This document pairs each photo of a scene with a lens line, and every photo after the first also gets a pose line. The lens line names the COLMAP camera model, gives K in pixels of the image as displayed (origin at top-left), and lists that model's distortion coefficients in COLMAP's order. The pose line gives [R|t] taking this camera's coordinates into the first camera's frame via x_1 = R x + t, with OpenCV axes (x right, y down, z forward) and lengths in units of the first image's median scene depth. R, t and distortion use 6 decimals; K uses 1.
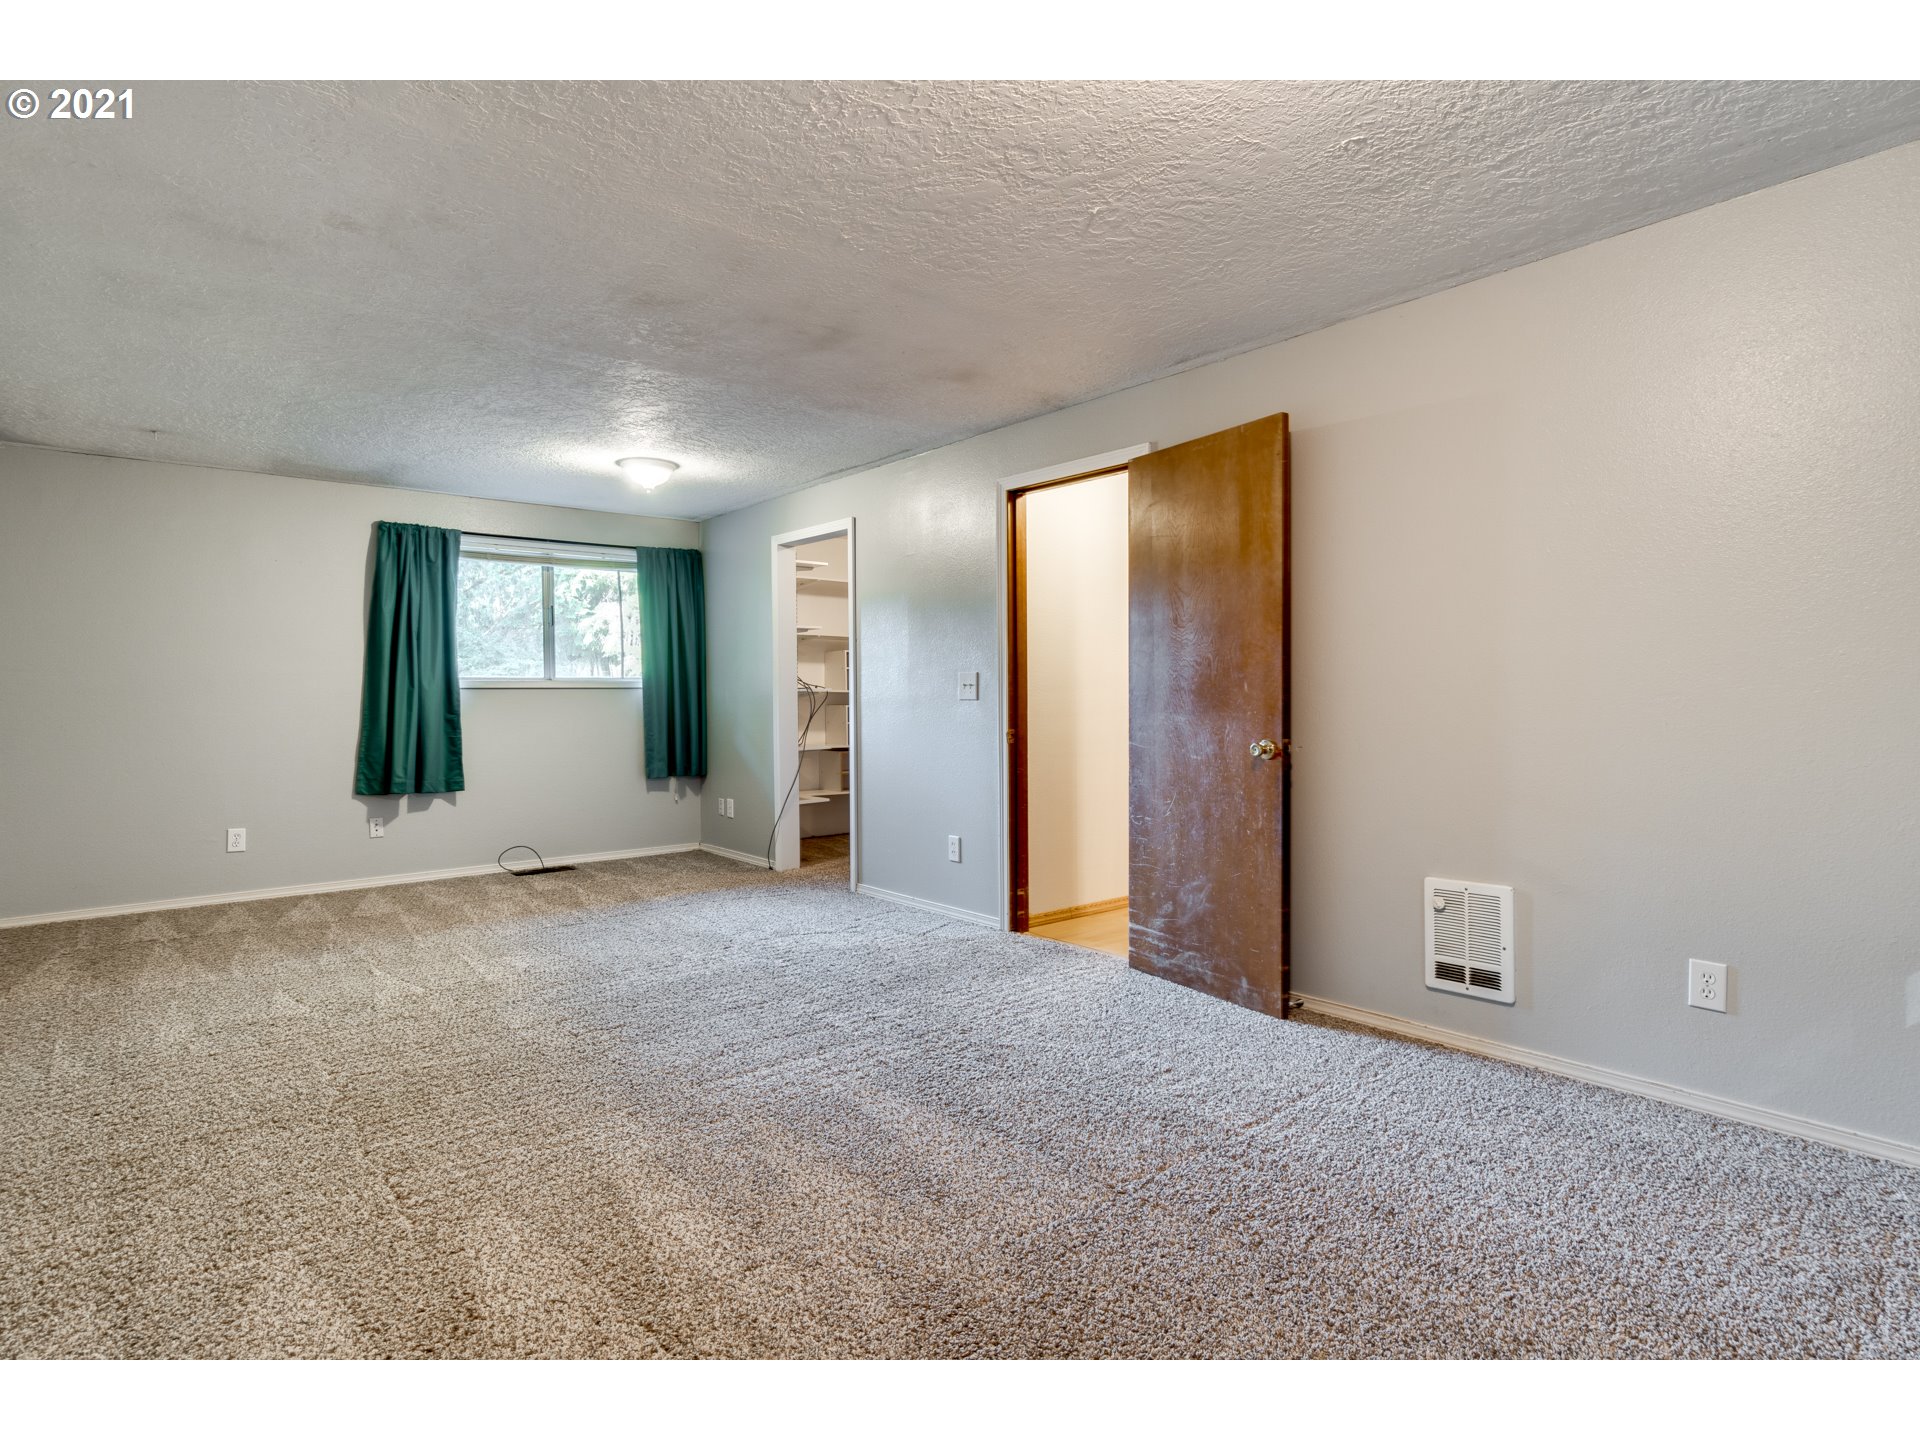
lens RADIAL K [[993.1, 0, 952.8], [0, 993.1, 716.1], [0, 0, 1]] dist [0.001120, 0.001336]
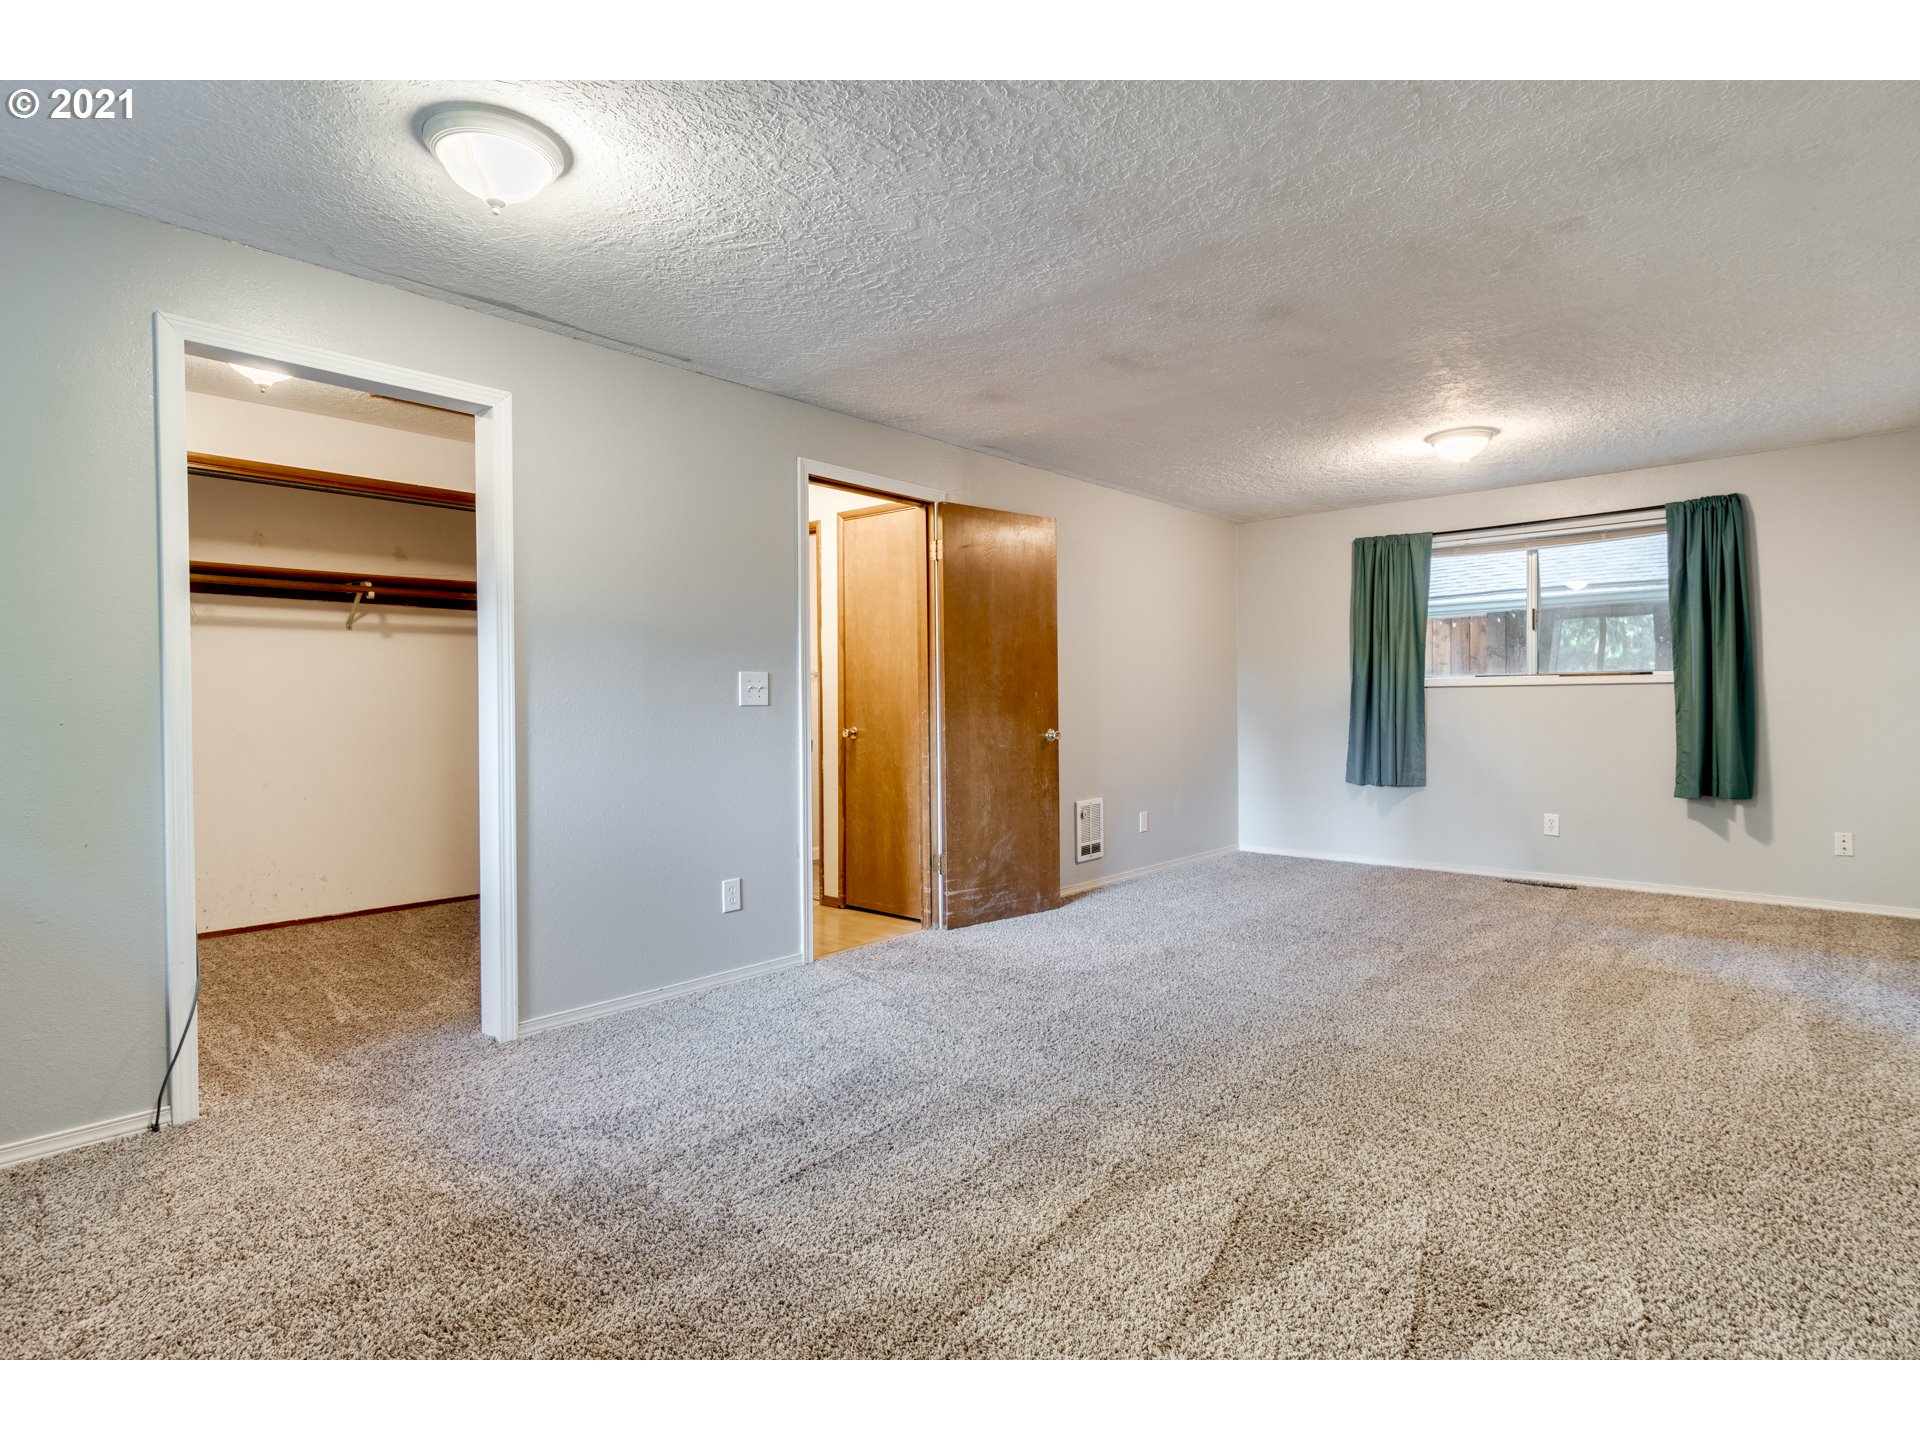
lens RADIAL K [[993.1, 0, 952.8], [0, 993.1, 716.1], [0, 0, 1]] dist [0.001120, 0.001336]
pose [[-0.138743, -0.005775, 0.990312, -0.780709], [0.030626, 0.999480, 0.010119, -0.010631], [-0.989855, 0.031733, -0.138494, 0.904486]]
